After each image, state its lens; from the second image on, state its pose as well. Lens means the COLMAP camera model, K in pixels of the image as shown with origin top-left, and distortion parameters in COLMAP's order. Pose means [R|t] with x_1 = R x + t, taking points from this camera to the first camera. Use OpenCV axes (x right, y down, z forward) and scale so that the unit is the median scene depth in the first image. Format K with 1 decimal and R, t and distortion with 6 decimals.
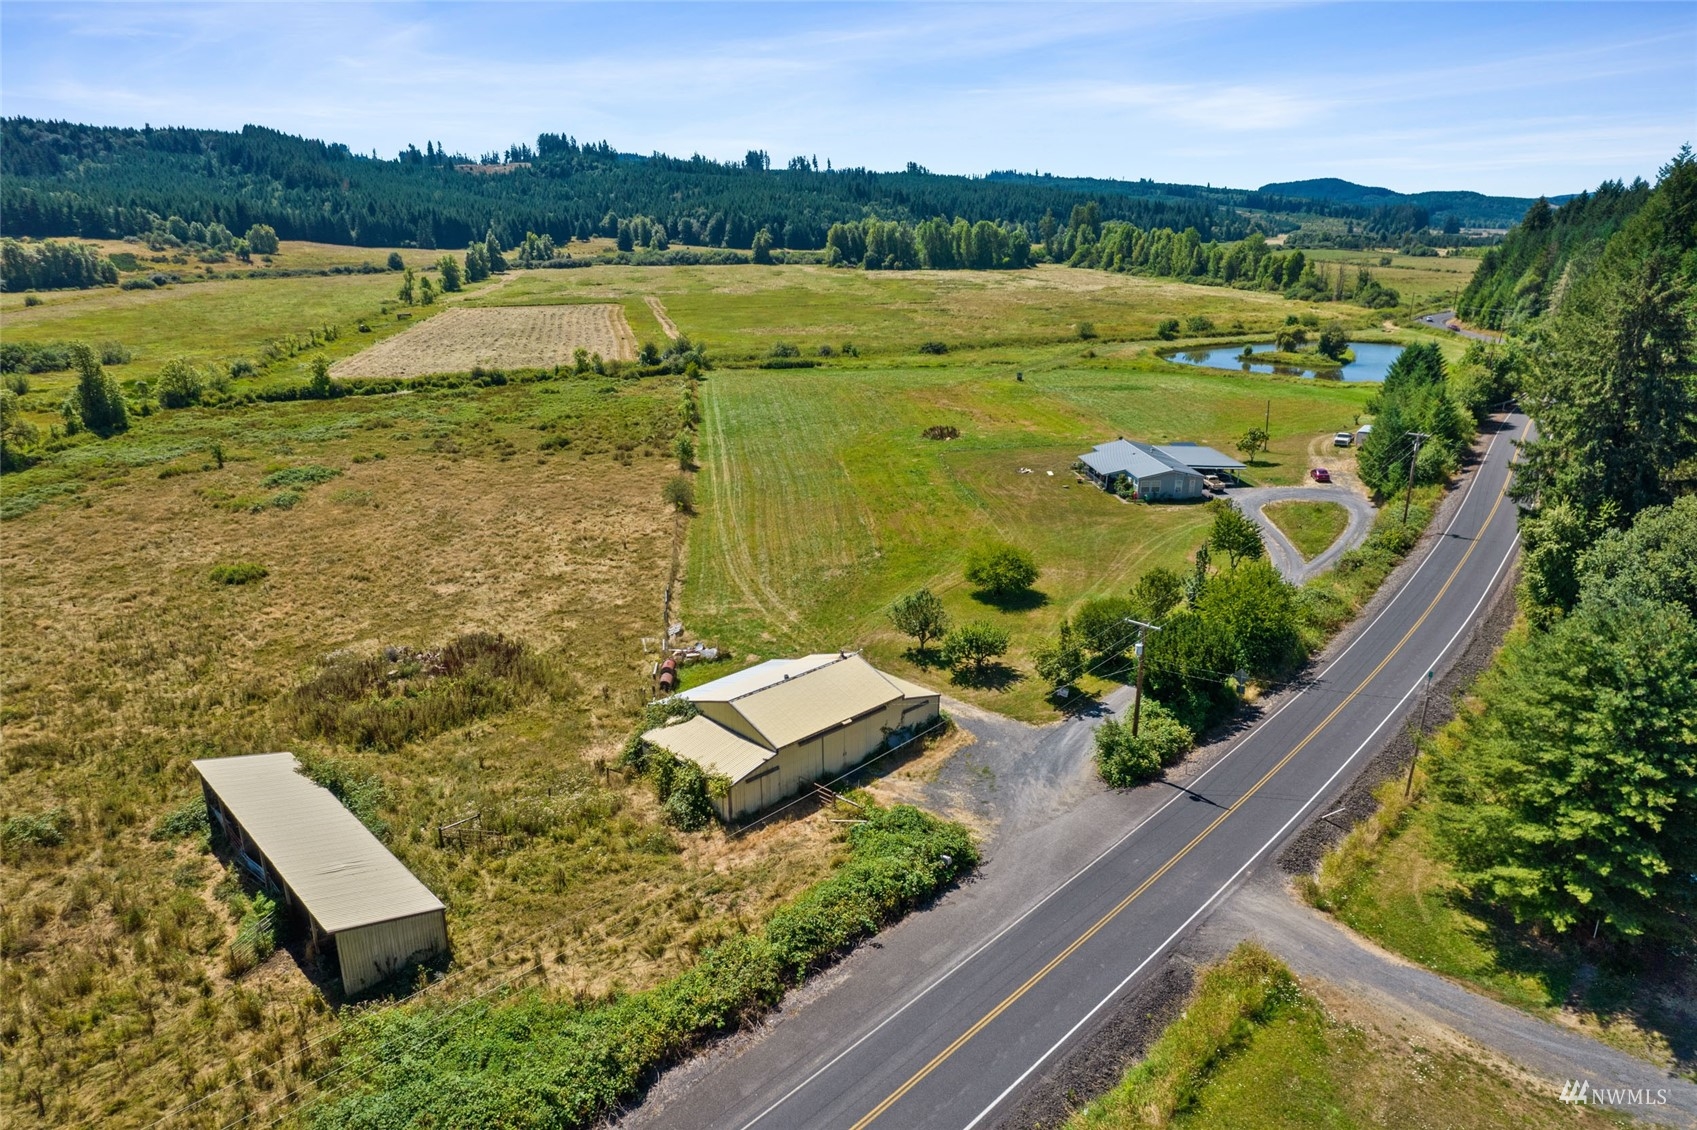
lens RADIAL K [[1098.7, 0, 852.3], [0, 1098.7, 572.9], [0, 0, 1]] dist [-0.068325, 0.052523]
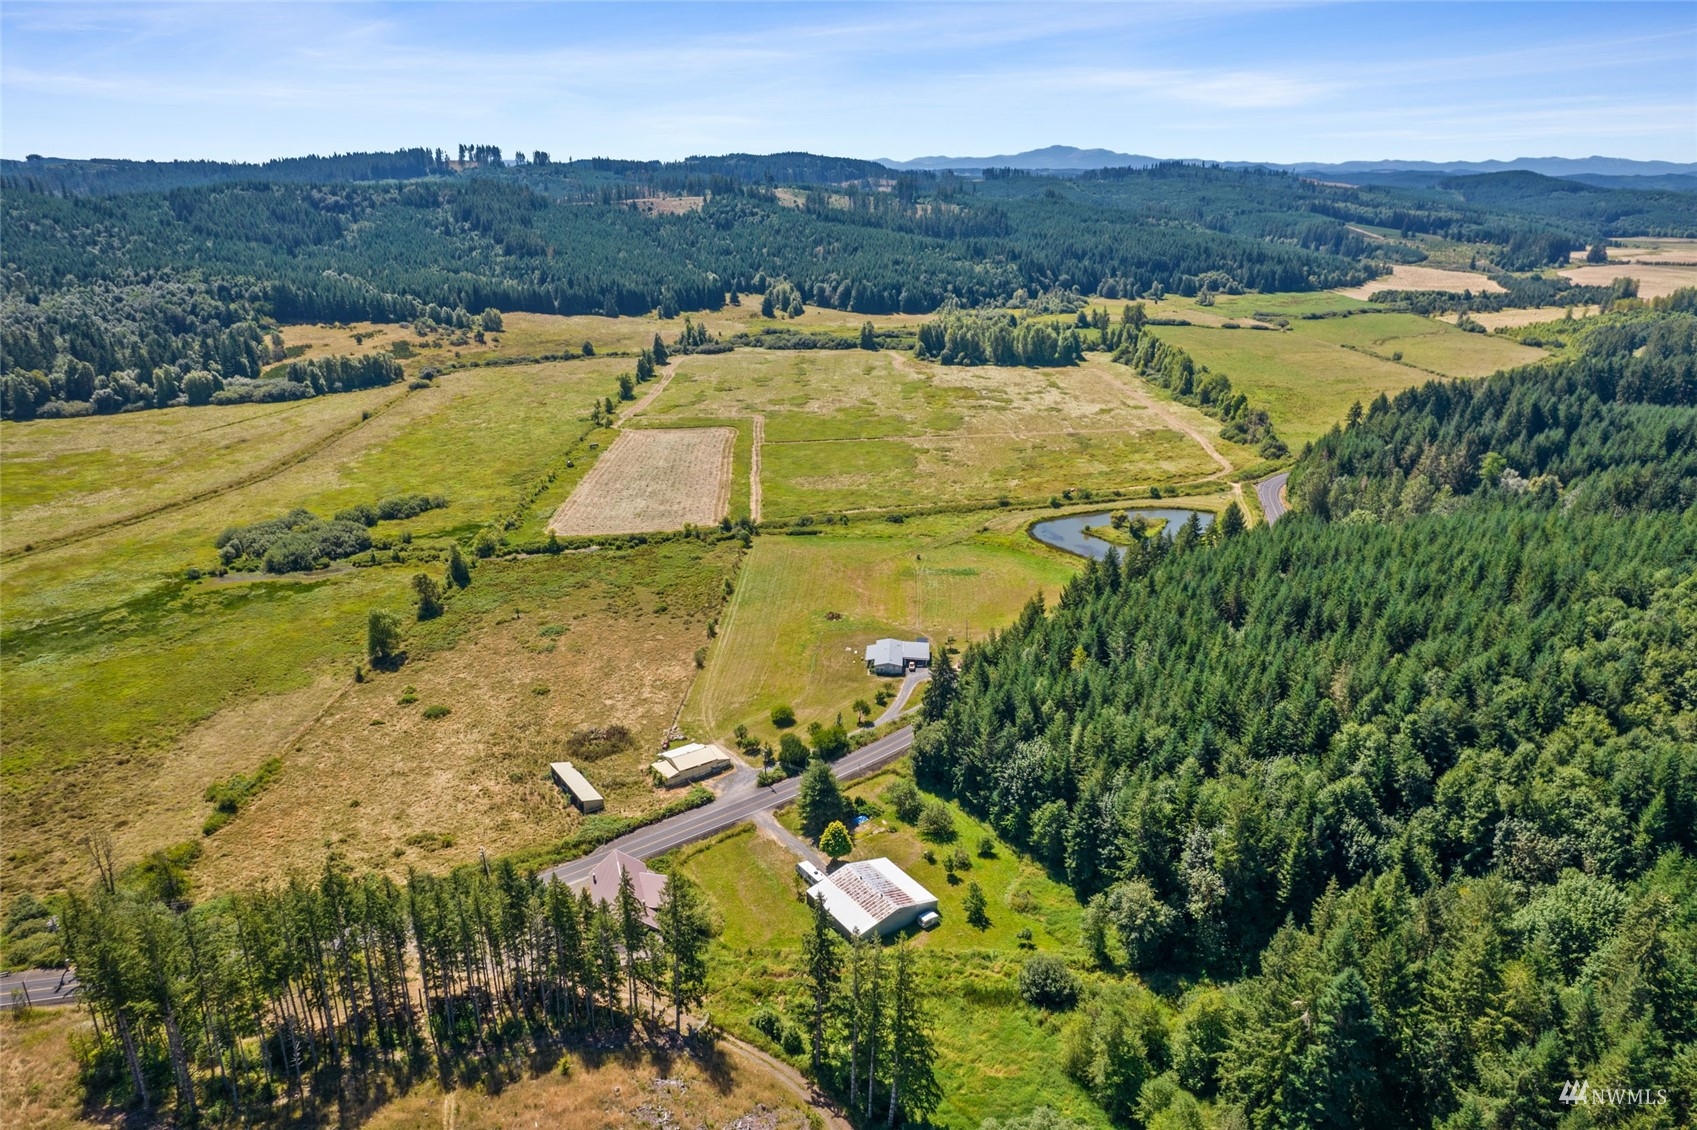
lens RADIAL K [[1098.7, 0, 847.3], [0, 1098.7, 571.8], [0, 0, 1]] dist [-0.068325, 0.052523]
pose [[0.987354, 0.057760, -0.147633, 0.114164], [-0.053449, 0.998025, 0.033006, -0.077610], [0.149248, -0.024698, 0.988491, -0.304741]]
